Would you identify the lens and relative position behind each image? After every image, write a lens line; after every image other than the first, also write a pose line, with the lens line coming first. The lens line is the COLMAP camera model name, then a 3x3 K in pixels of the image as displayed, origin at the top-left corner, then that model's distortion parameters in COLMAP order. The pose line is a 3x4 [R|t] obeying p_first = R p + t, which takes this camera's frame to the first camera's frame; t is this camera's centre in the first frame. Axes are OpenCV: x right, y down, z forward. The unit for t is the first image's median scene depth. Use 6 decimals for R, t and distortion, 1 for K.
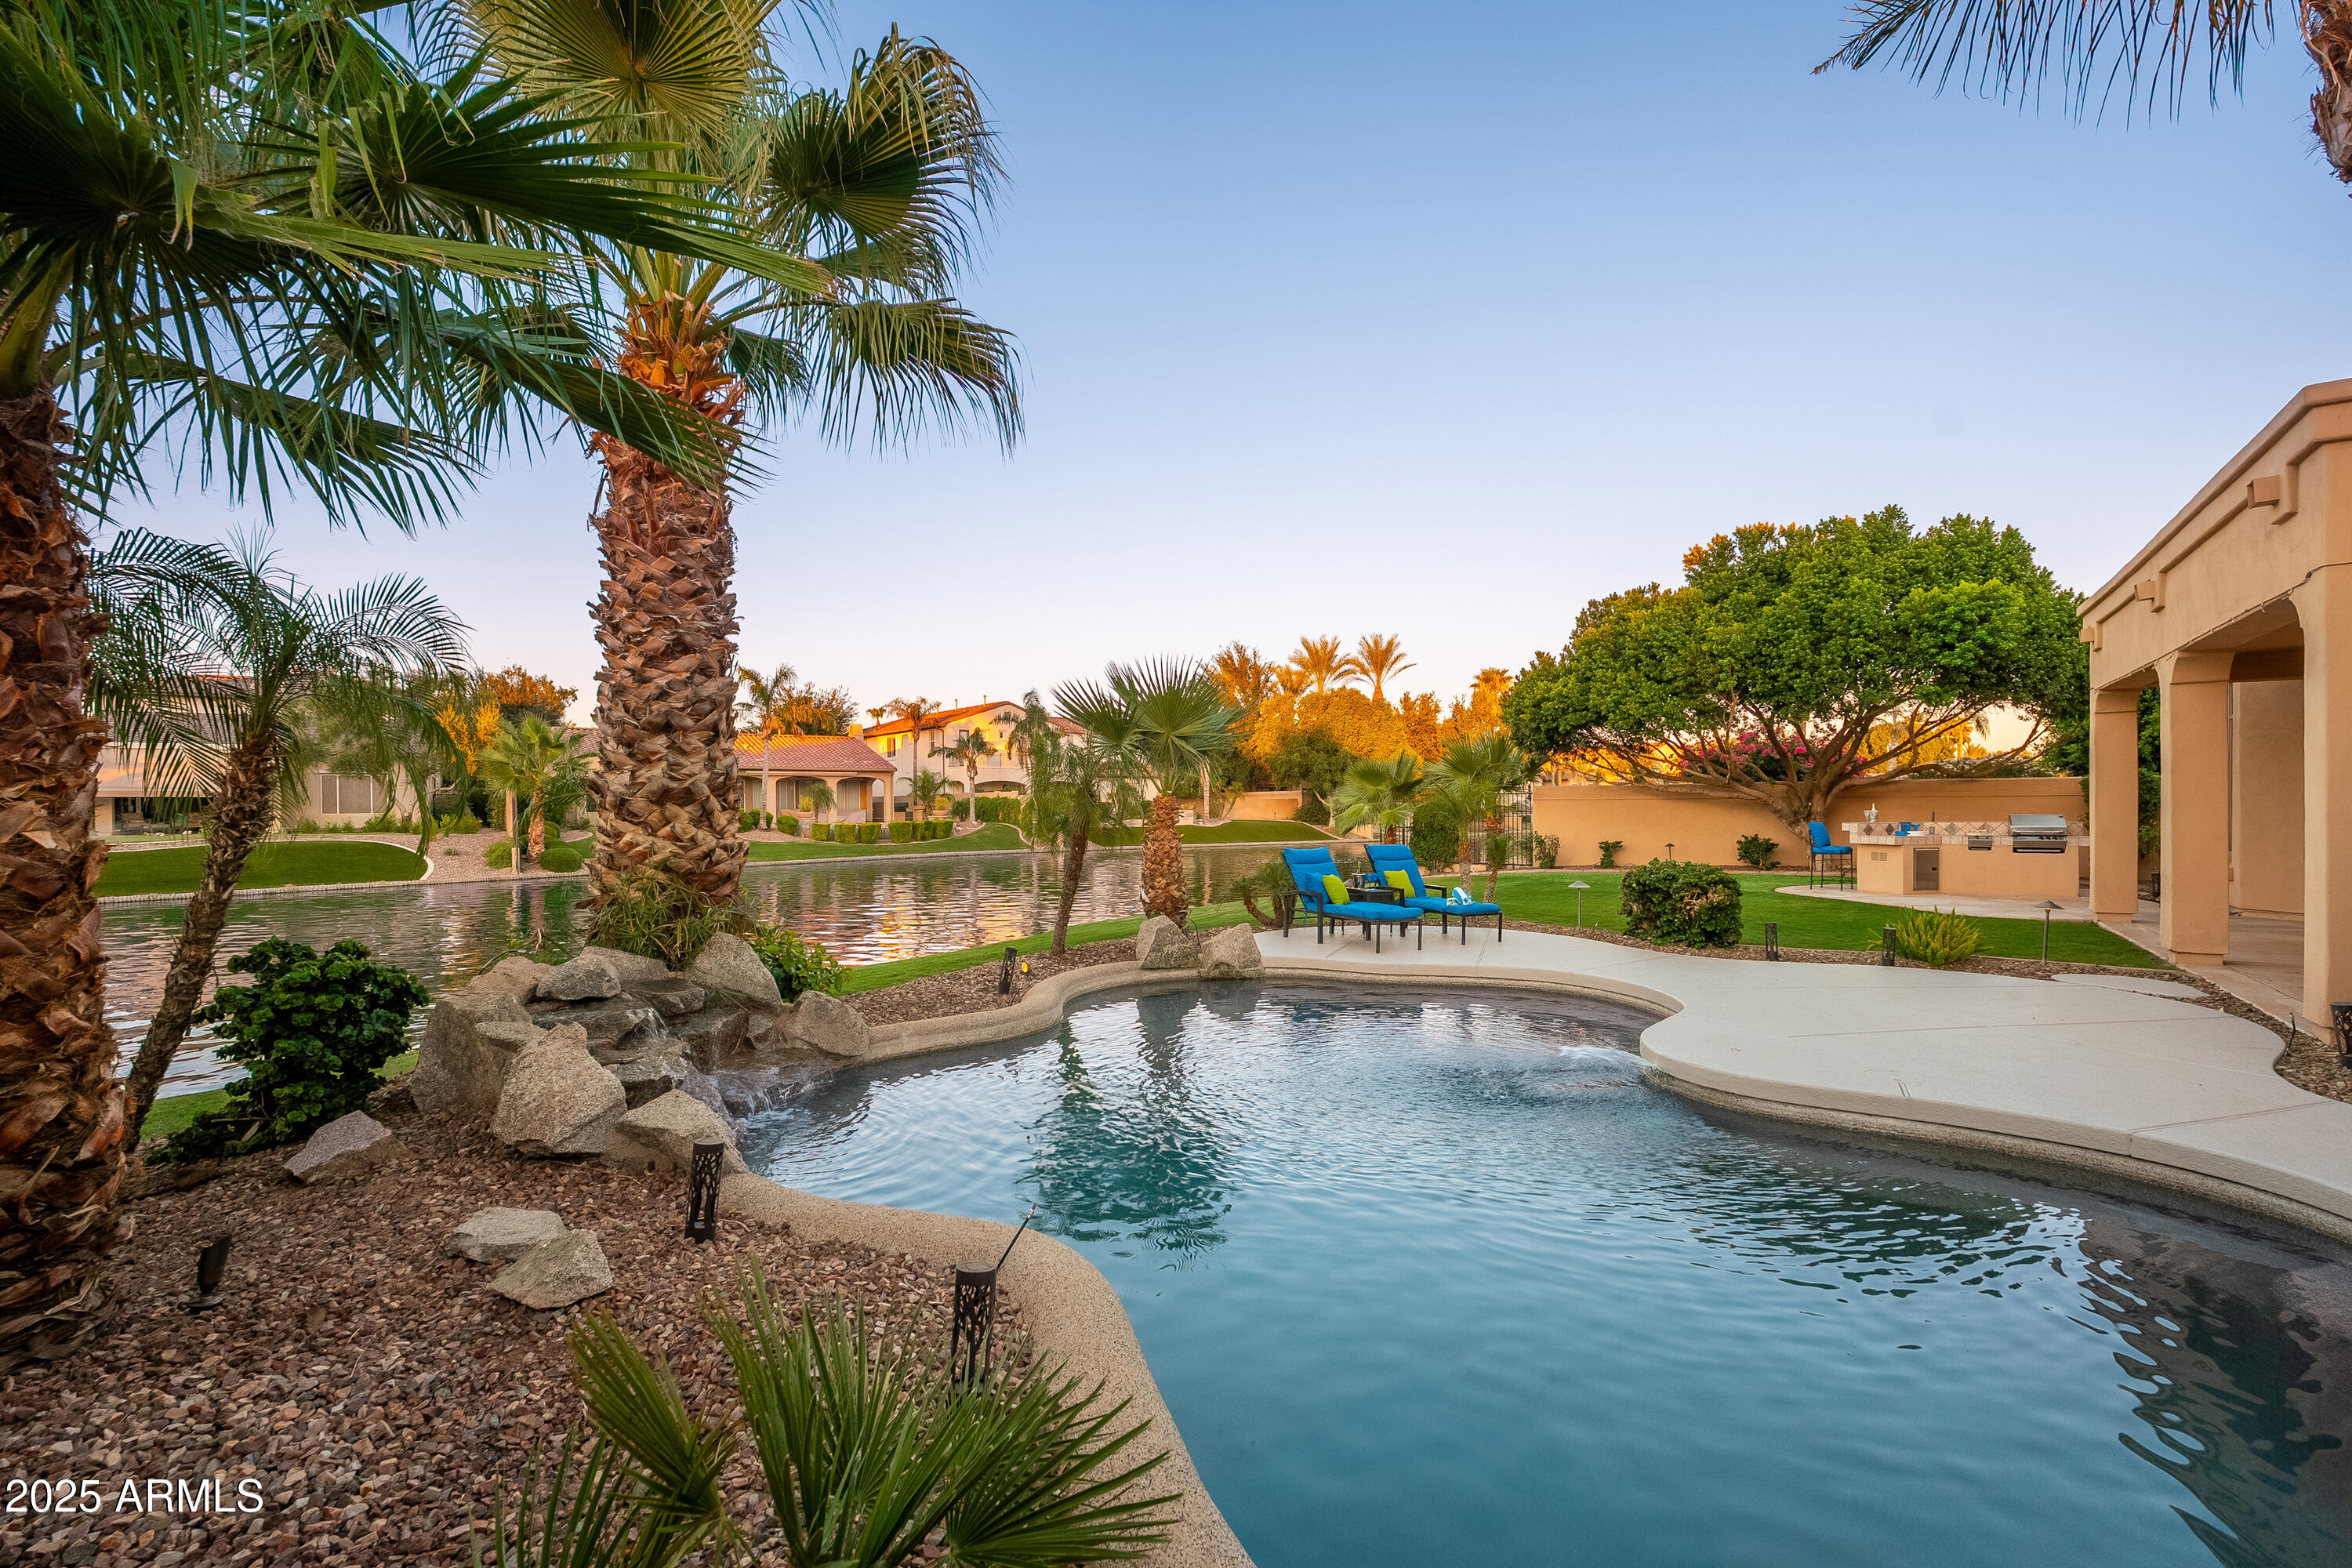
lens RADIAL K [[1033.8, 0, 1169.1], [0, 1033.8, 817.3], [0, 0, 1]] dist [0.001323, -0.000449]
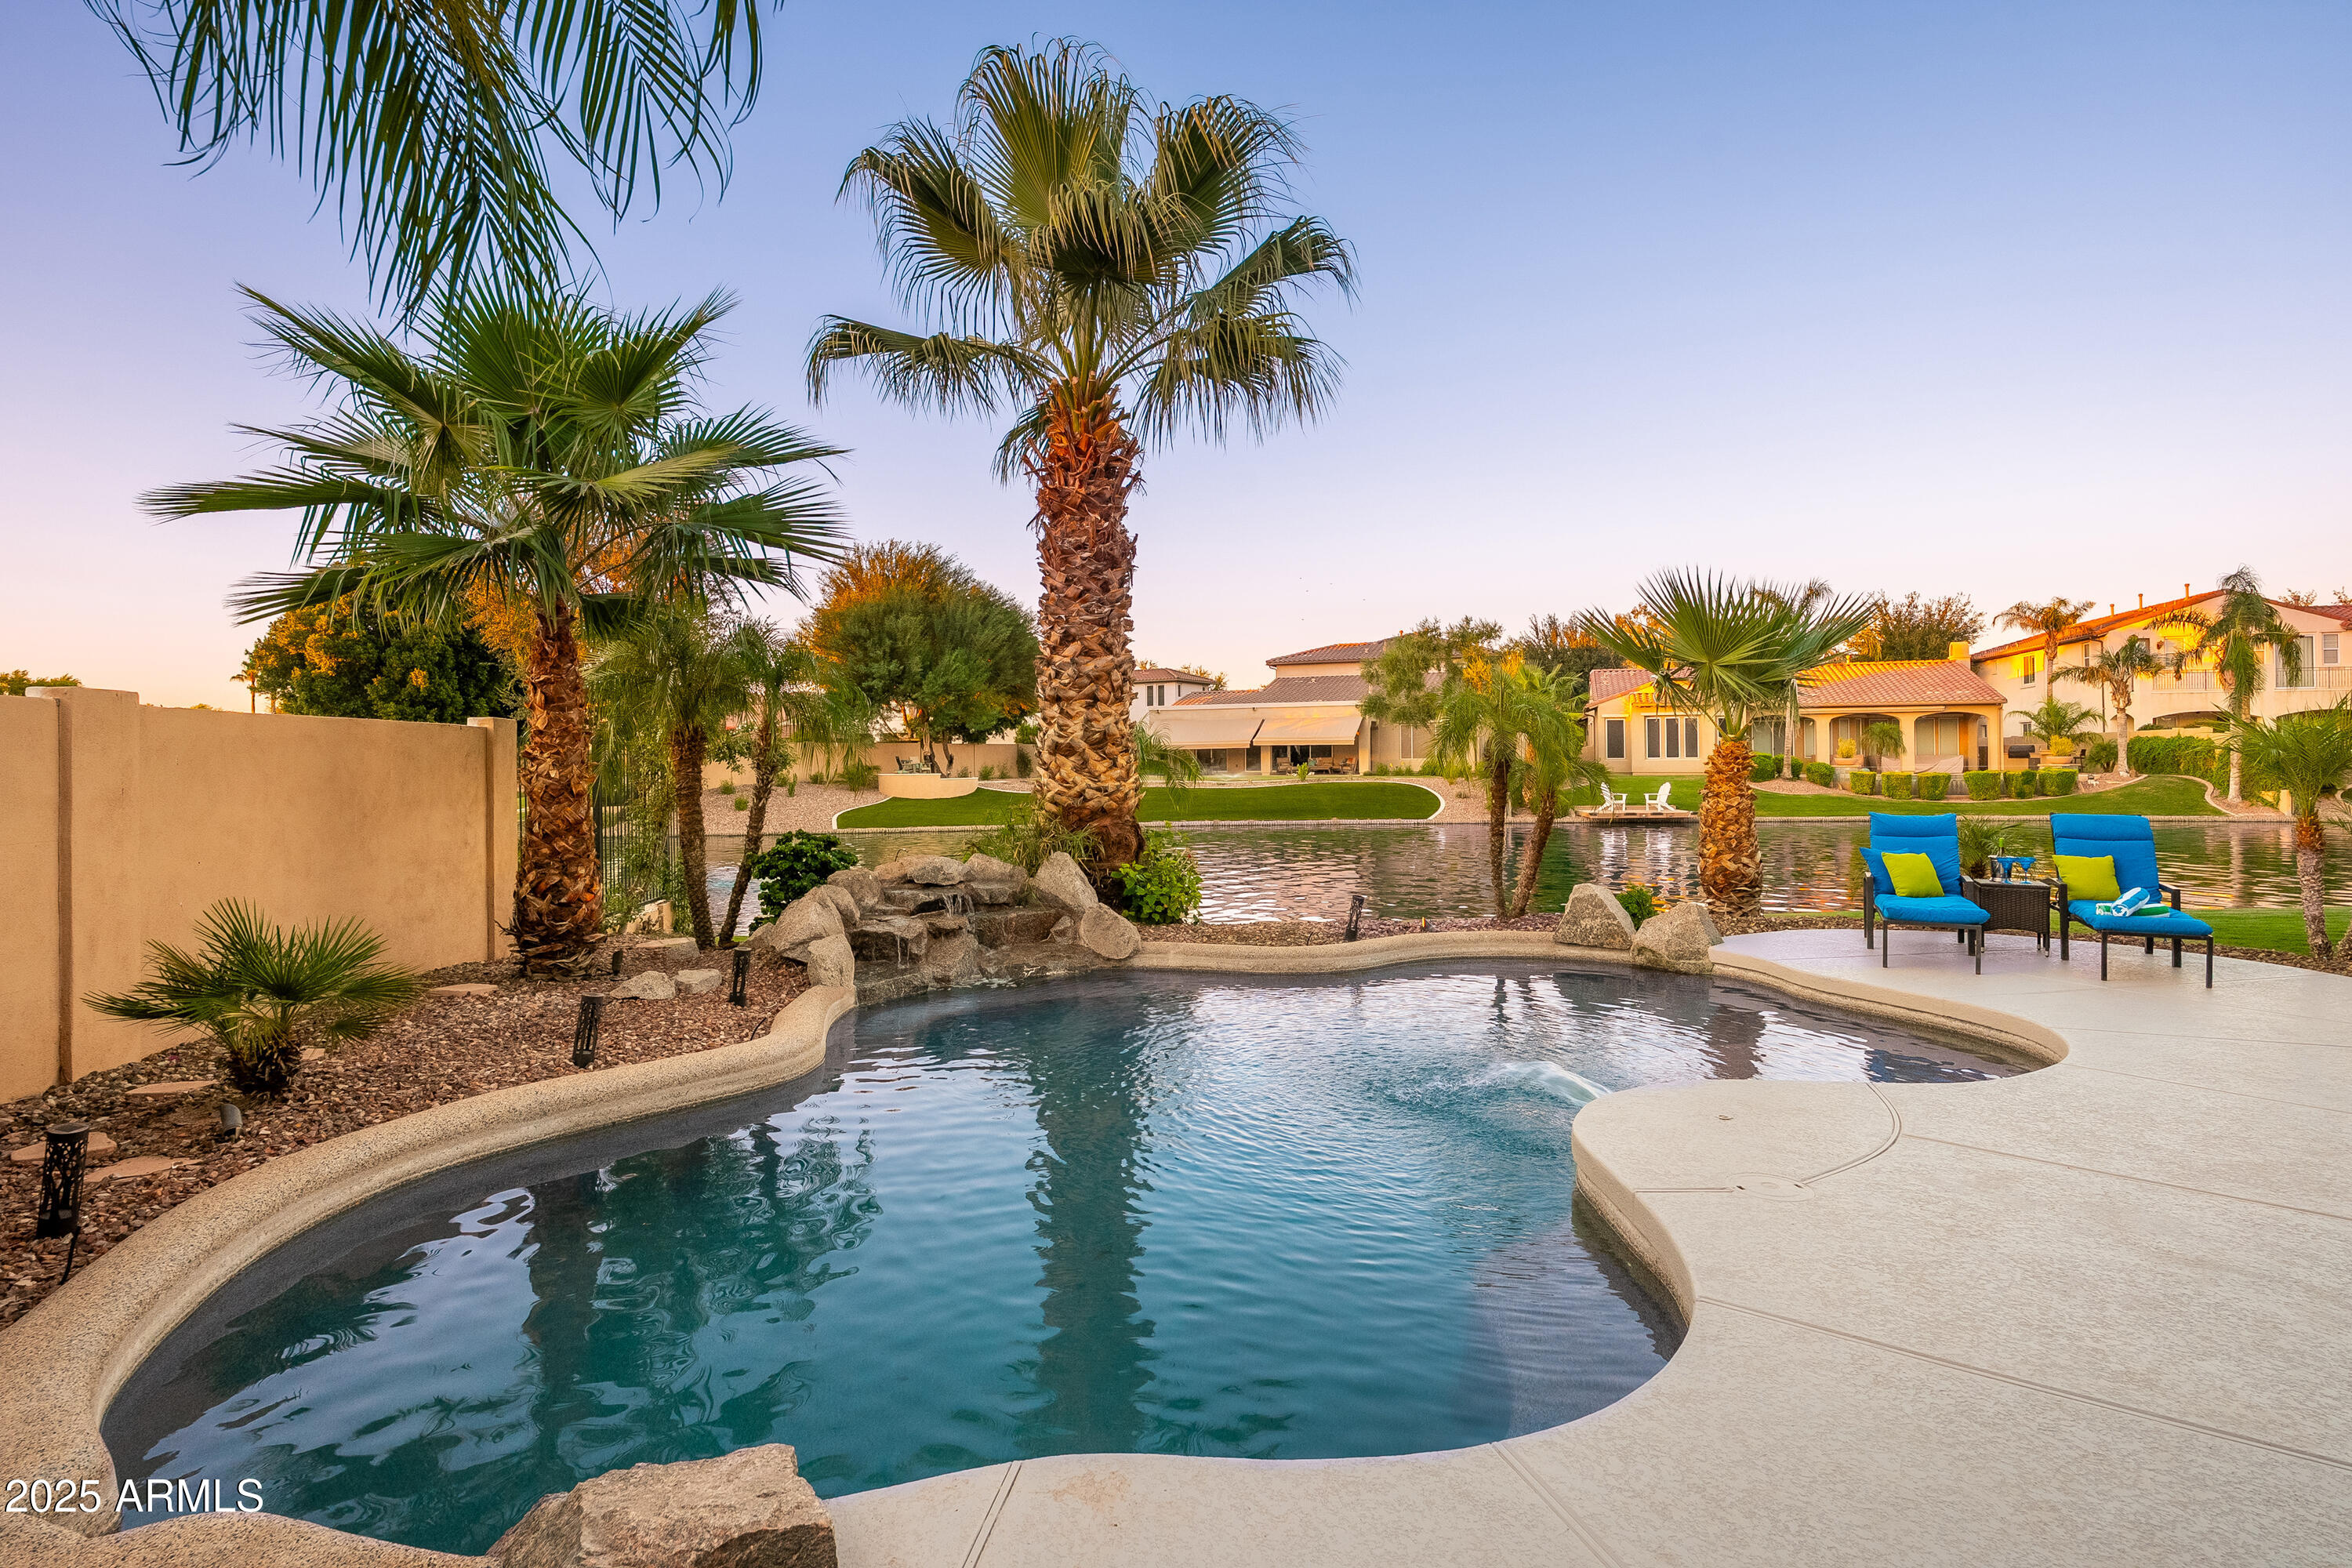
lens RADIAL K [[1202.7, 0, 1173.3], [0, 1202.7, 748.2], [0, 0, 1]] dist [-0.001067, -0.000131]
pose [[0.574861, -0.004736, -0.818237, 0.309329], [-0.005315, 0.999941, -0.009521, -0.002693], [0.818234, 0.009822, 0.574802, 0.077553]]
